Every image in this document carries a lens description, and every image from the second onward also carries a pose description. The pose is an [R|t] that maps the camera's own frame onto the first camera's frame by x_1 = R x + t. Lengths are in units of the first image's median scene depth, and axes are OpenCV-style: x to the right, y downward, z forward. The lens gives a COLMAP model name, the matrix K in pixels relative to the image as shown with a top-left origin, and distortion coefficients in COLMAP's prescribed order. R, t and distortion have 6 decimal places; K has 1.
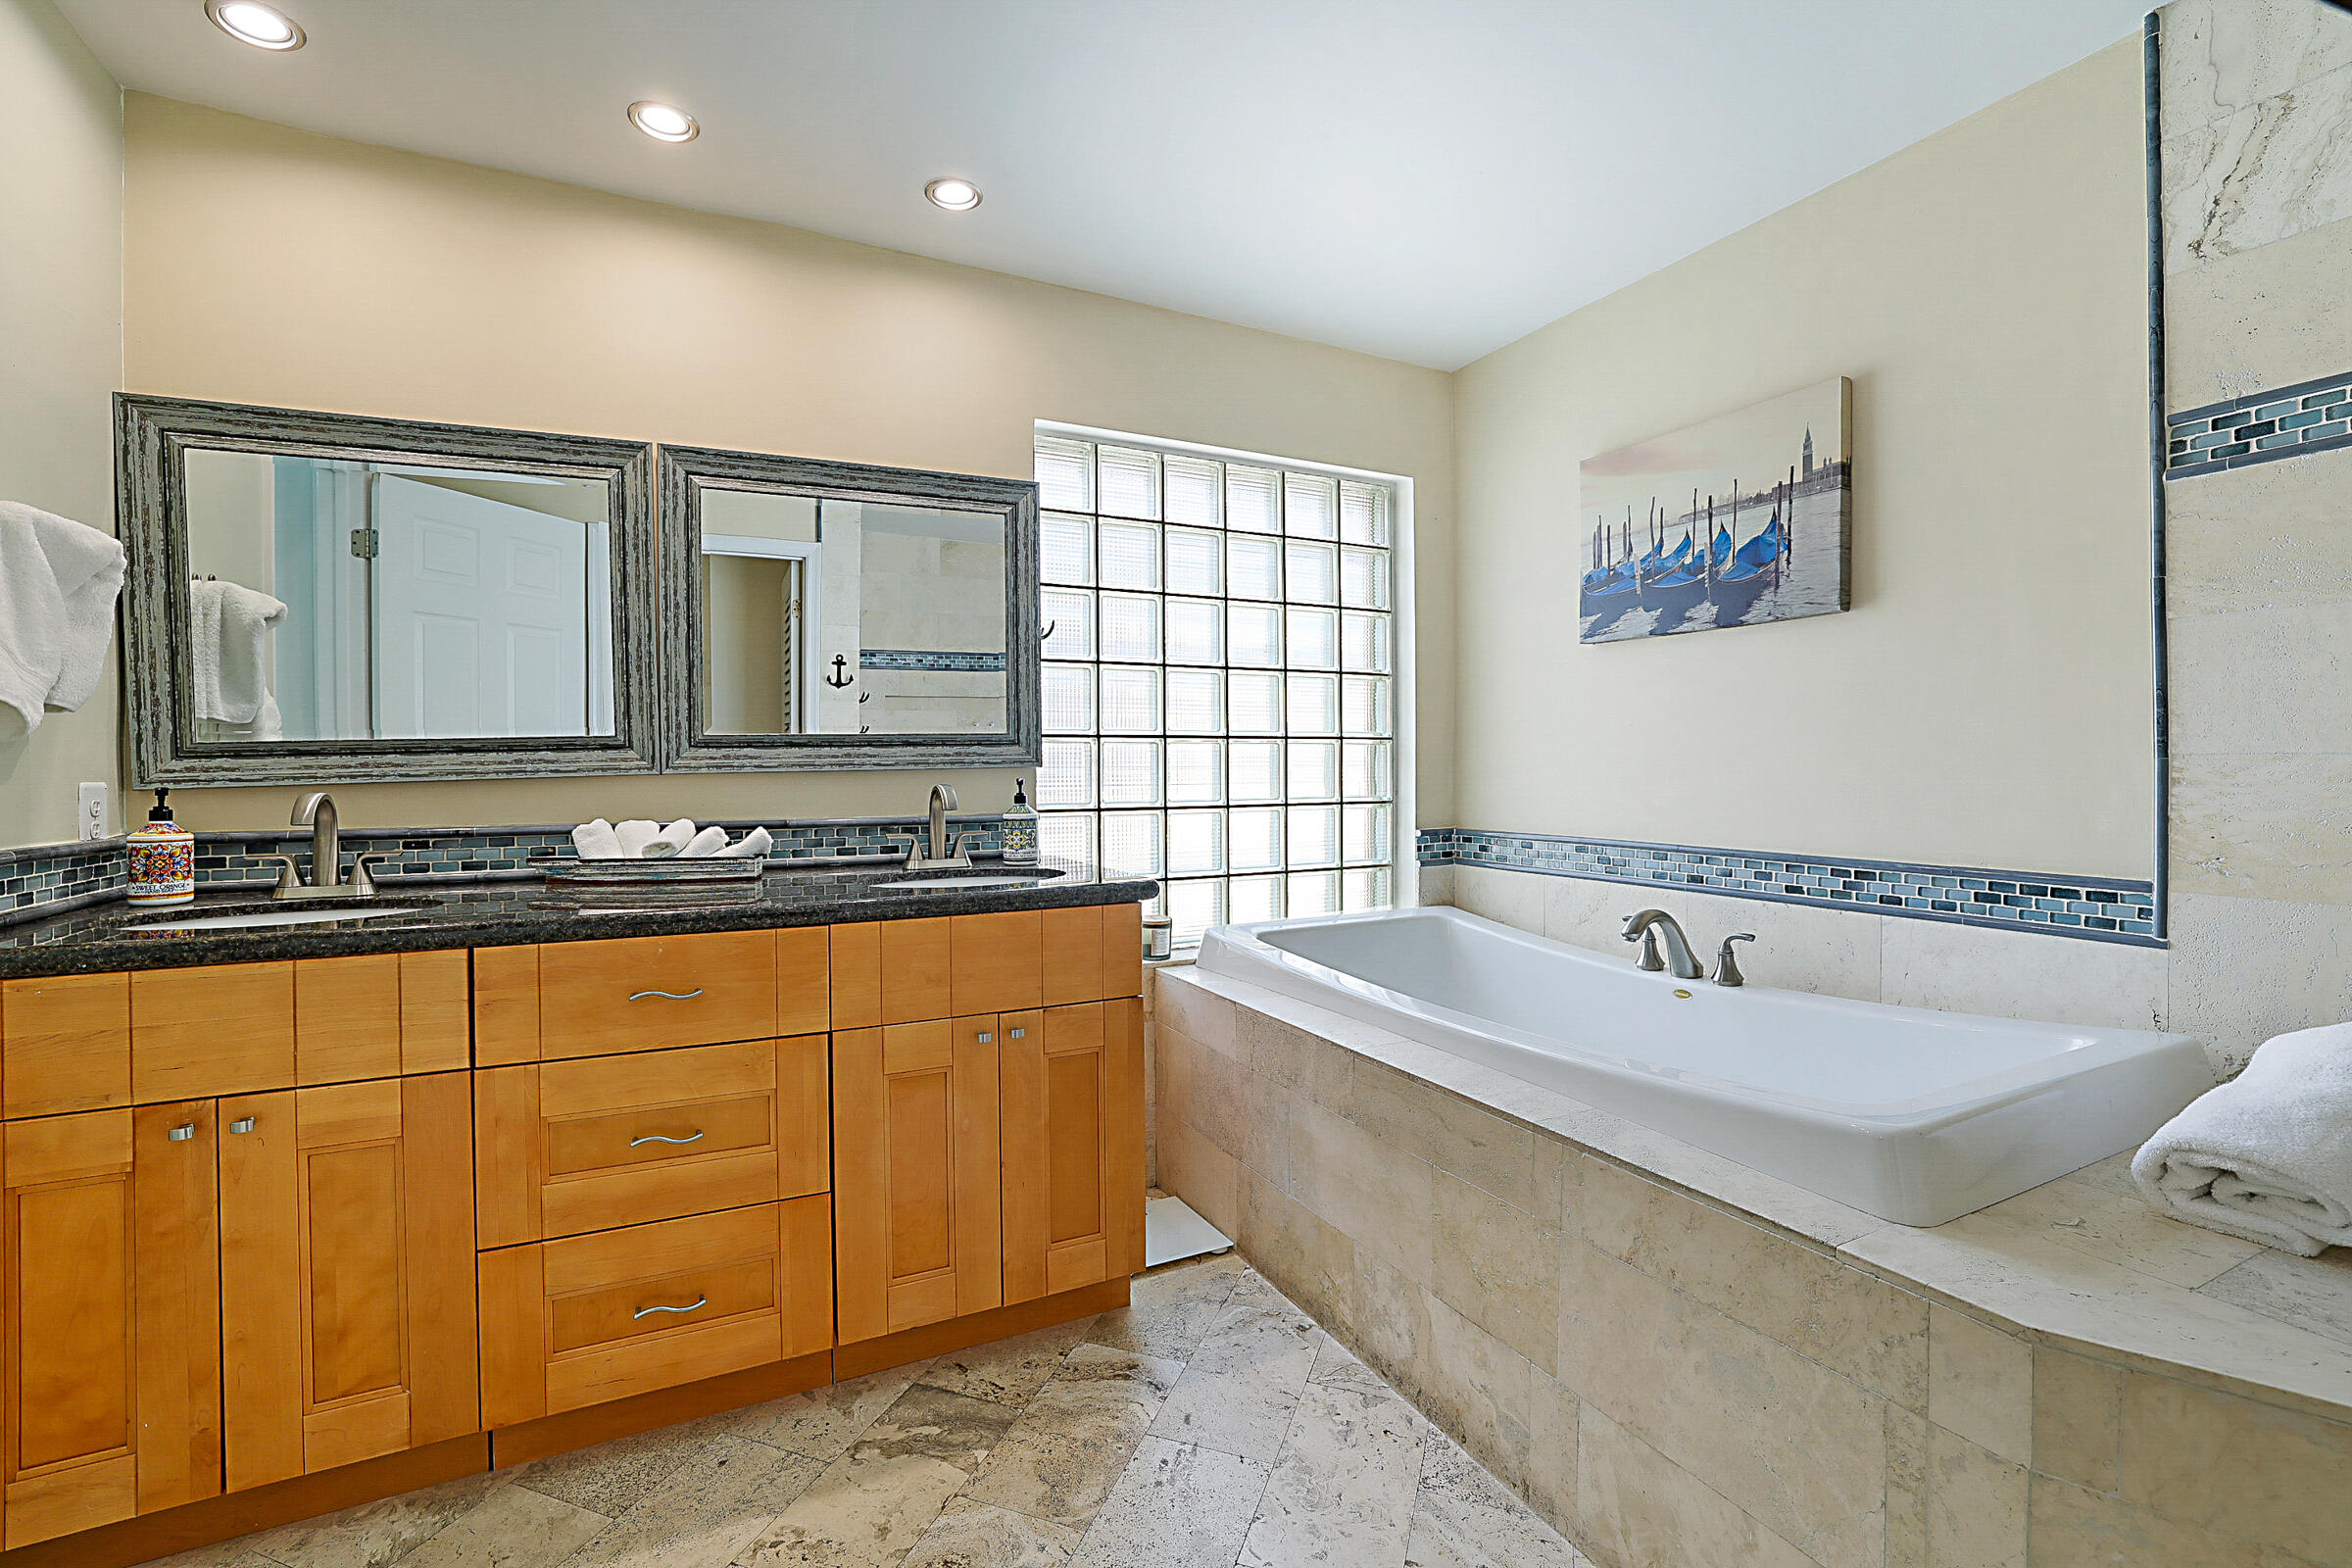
lens RADIAL K [[1049.6, 0, 1171.7], [0, 1049.6, 786.9], [0, 0, 1]] dist [-0.023509, 0.006568]
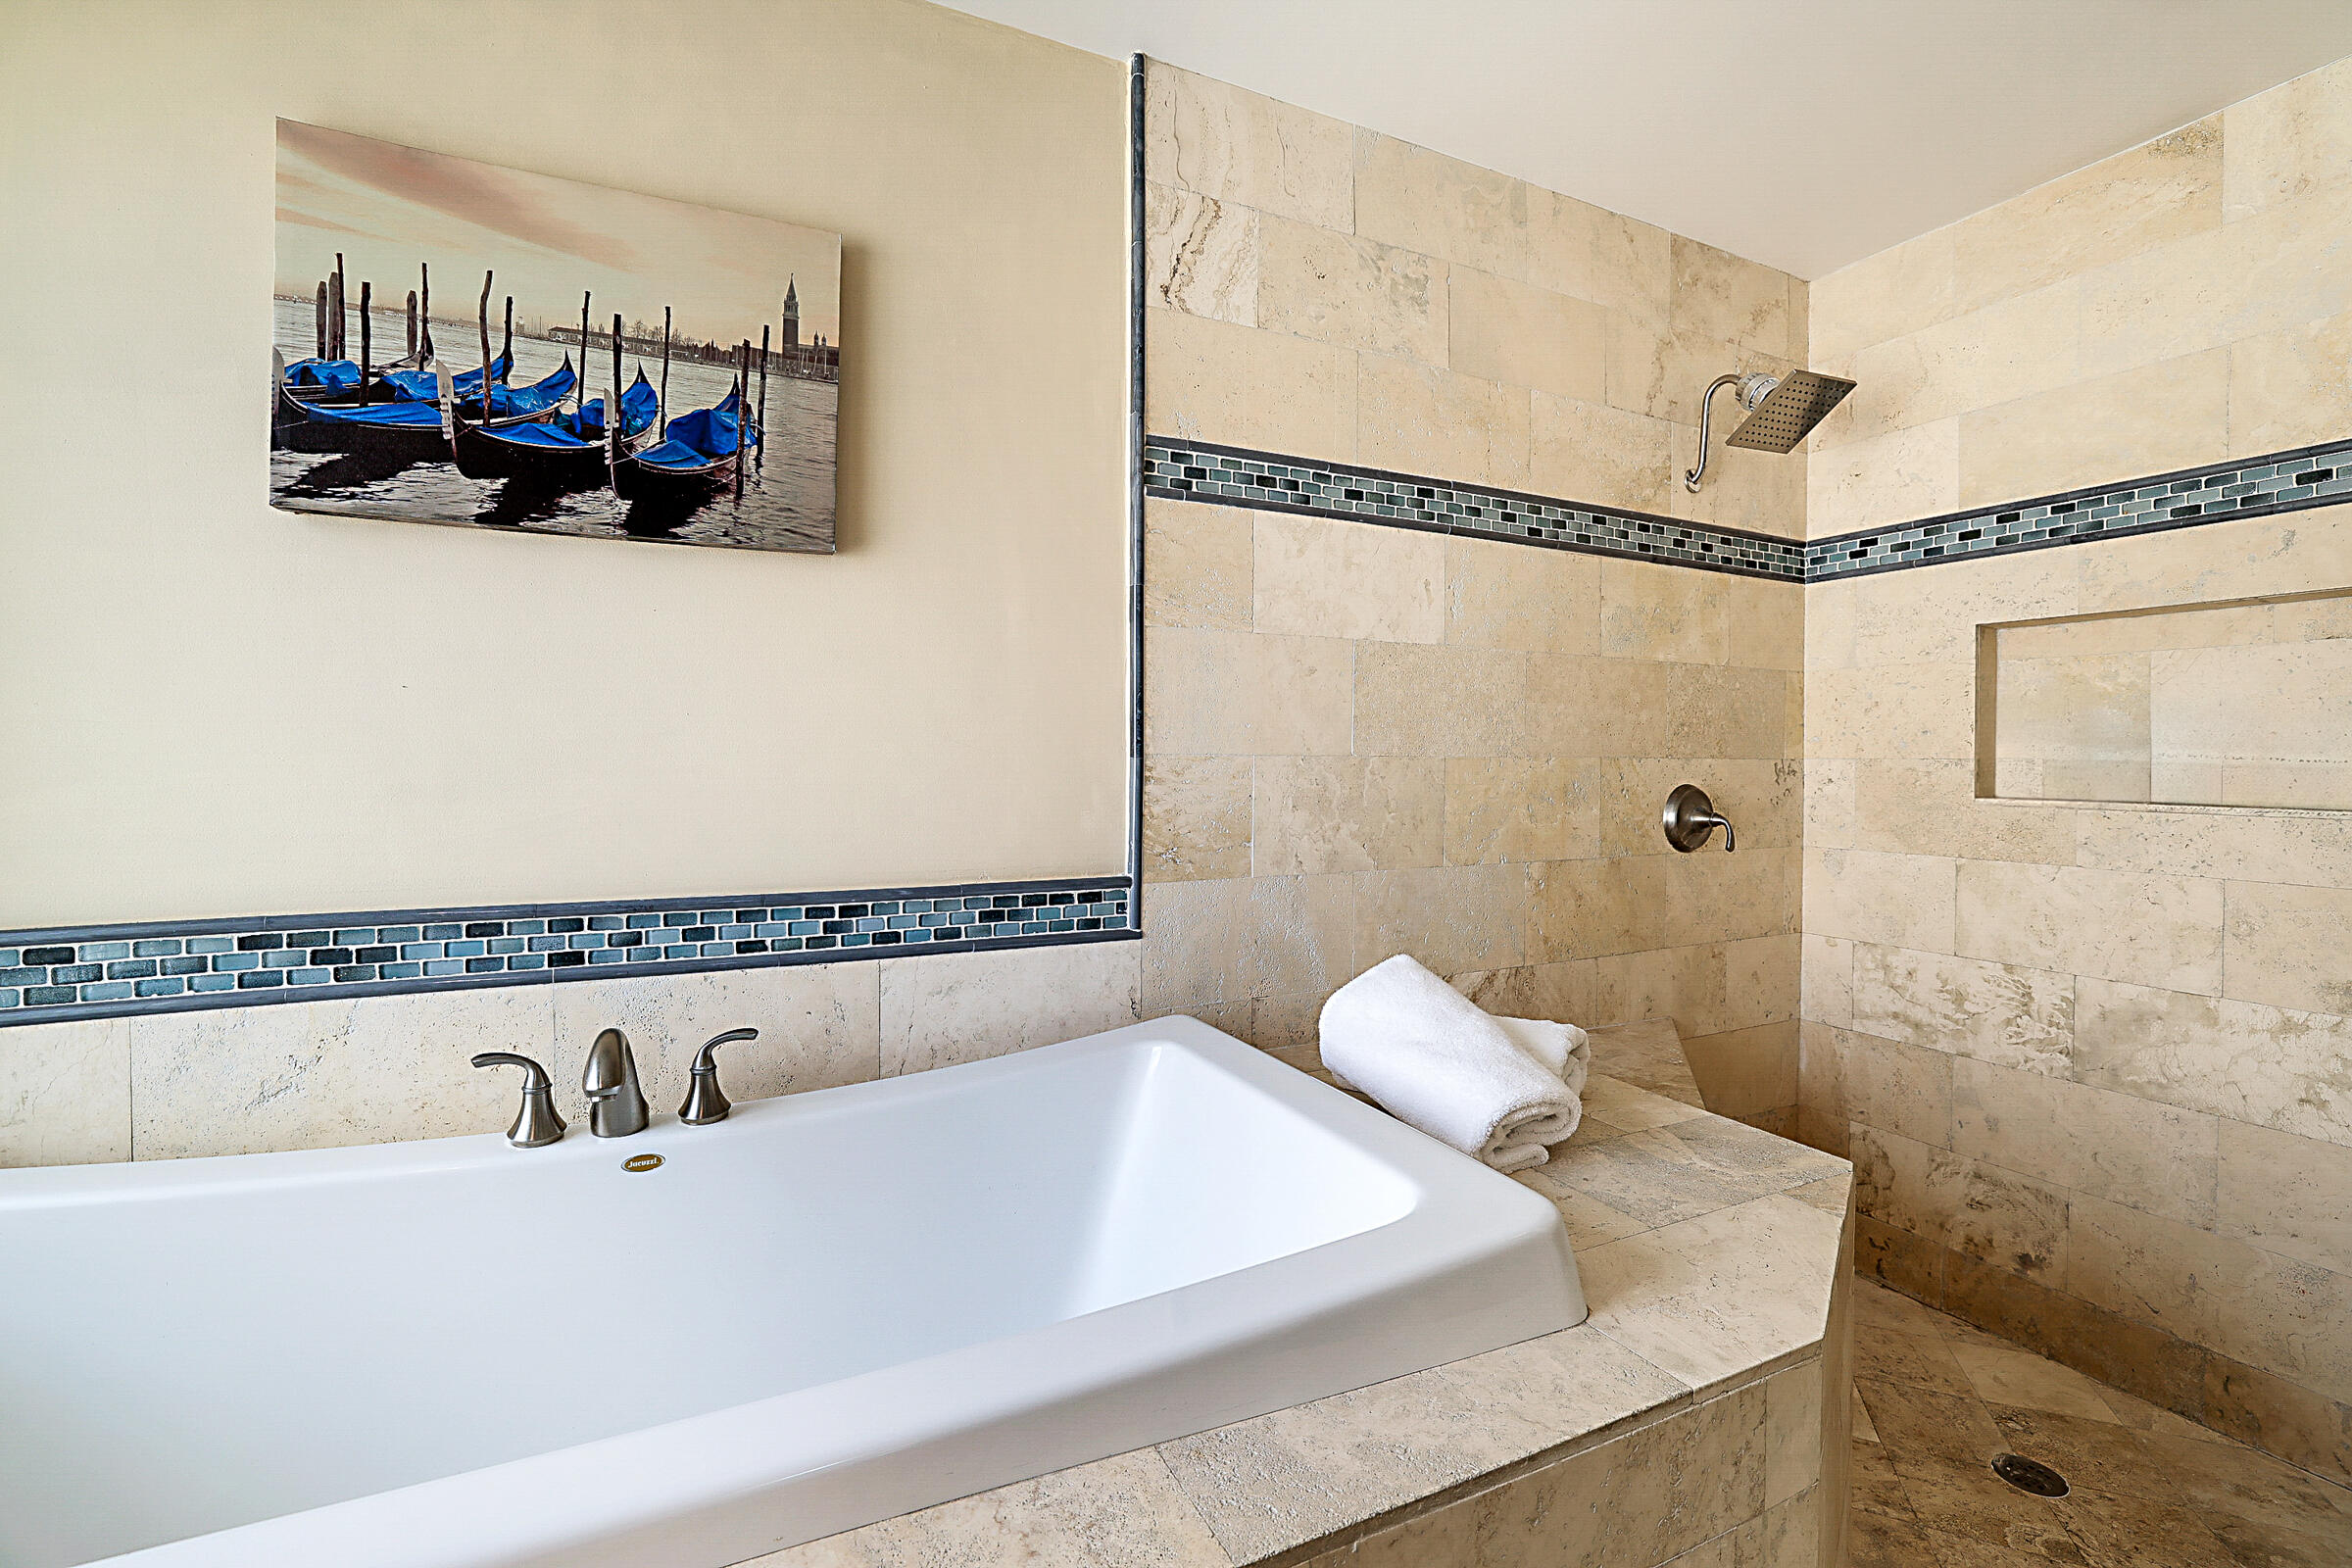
lens RADIAL K [[1049.6, 0, 1140.2], [0, 1049.6, 747.6], [0, 0, 1]] dist [-0.023509, 0.006568]
pose [[0.016321, 0.010248, 0.999814, -0.081296], [0.015961, 0.999817, -0.010509, -0.020131], [-0.999739, 0.016129, 0.016154, 0.739413]]
